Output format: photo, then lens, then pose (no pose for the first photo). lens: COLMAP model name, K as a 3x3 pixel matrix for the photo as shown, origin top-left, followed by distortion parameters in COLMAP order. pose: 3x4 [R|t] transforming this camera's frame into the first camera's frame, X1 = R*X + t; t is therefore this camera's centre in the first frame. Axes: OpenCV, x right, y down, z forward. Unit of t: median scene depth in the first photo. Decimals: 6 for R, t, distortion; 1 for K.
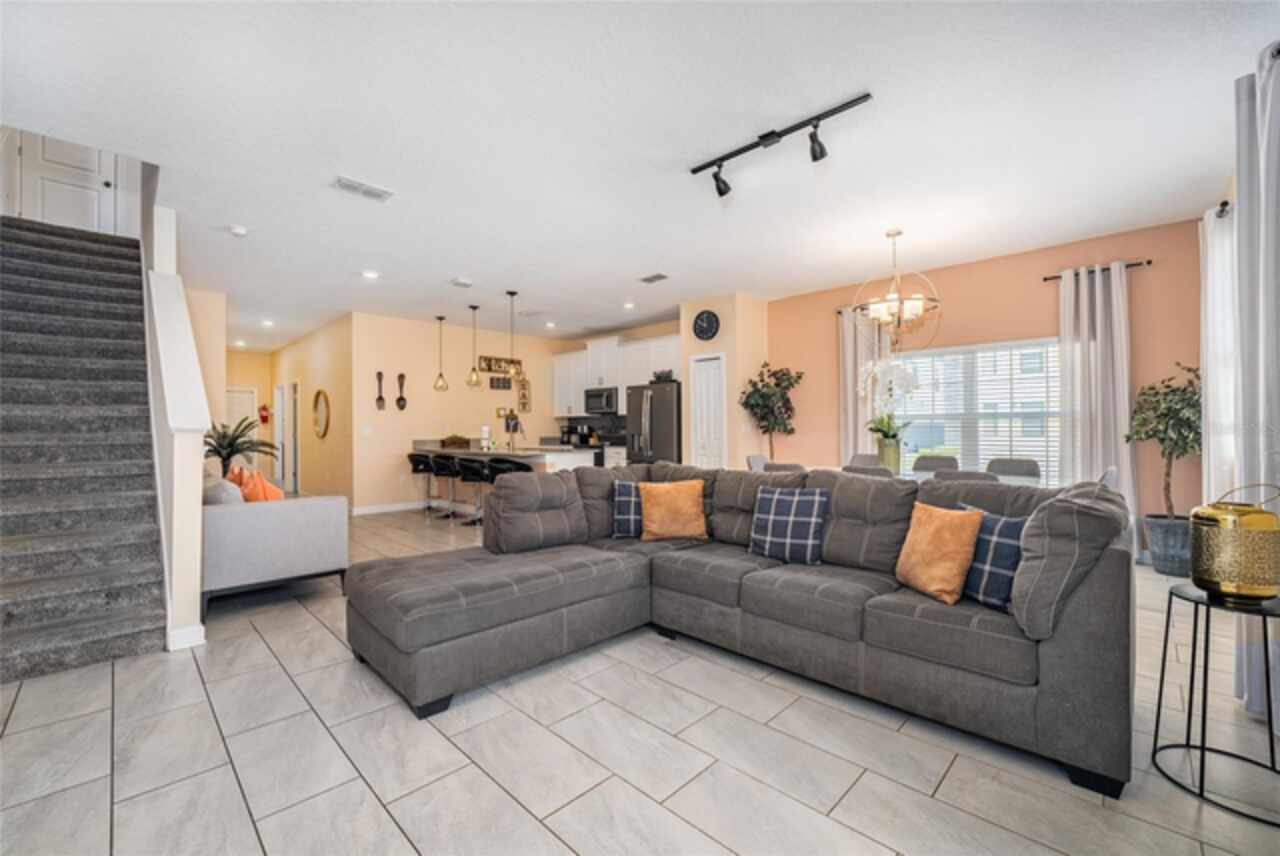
lens RADIAL K [[526.7, 0, 608.7], [0, 526.7, 423.6], [0, 0, 1]] dist [-0.001544, -0.000032]
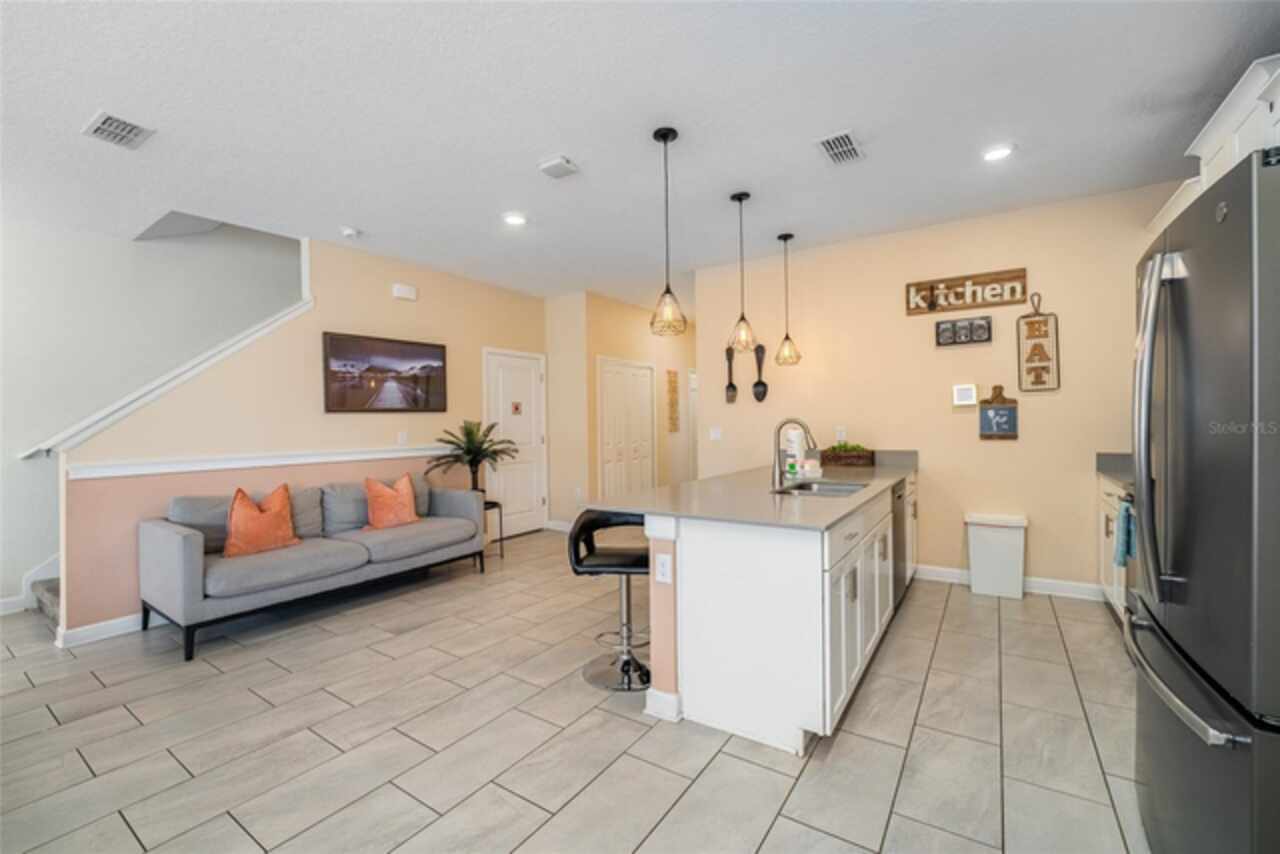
lens RADIAL K [[526.7, 0, 640.3], [0, 526.7, 423.6], [0, 0, 1]] dist [-0.001544, -0.000032]
pose [[0.223658, 0.003220, -0.974662, 0.177427], [0.016141, 0.999845, 0.007007, -0.005006], [0.974534, -0.017299, 0.223571, 0.629587]]
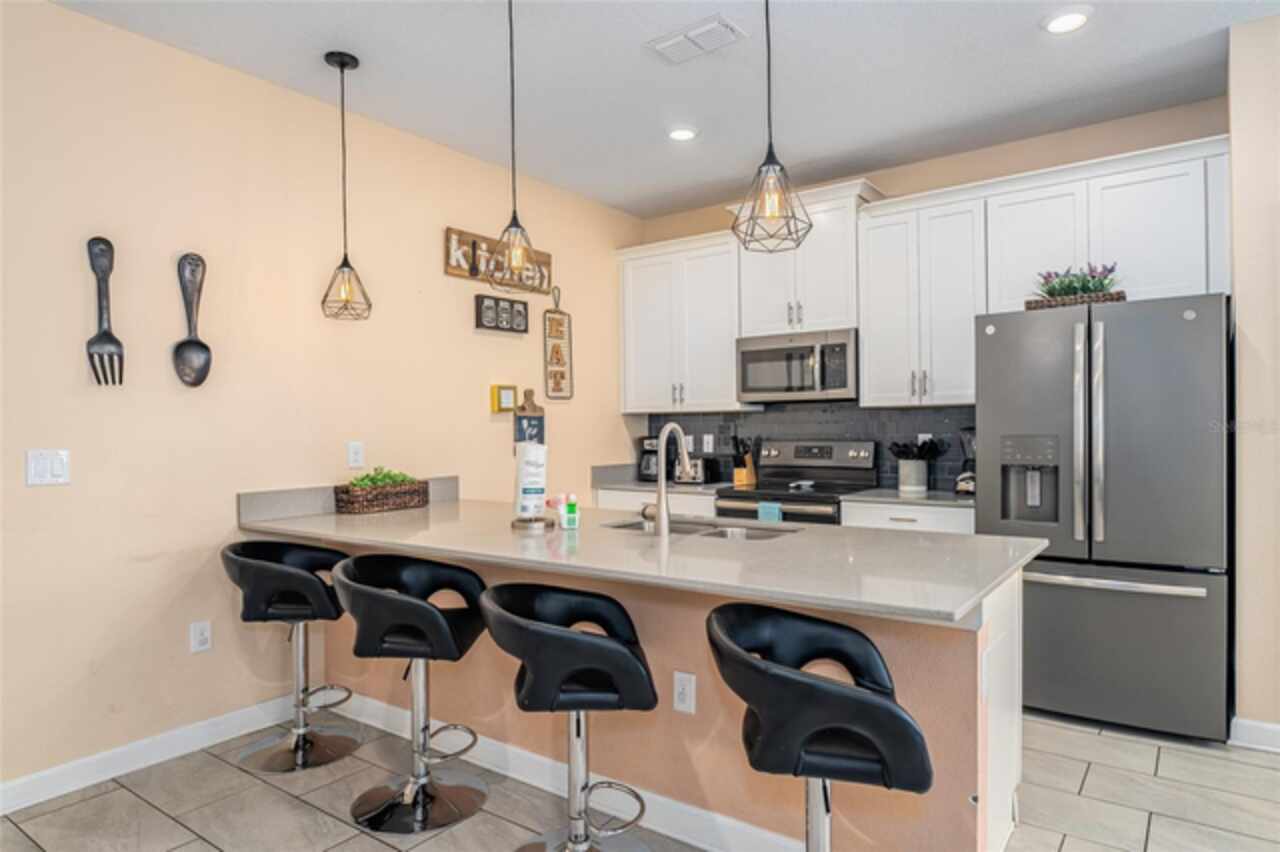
lens RADIAL K [[756.7, 0, 642.9], [0, 756.7, 433.1], [0, 0, 1]] dist [0.005453, -0.000631]
pose [[0.982758, -0.004278, 0.184847, -0.207726], [0.002199, 0.999932, 0.011447, -0.004863], [-0.184883, -0.010843, 0.982701, 0.499729]]
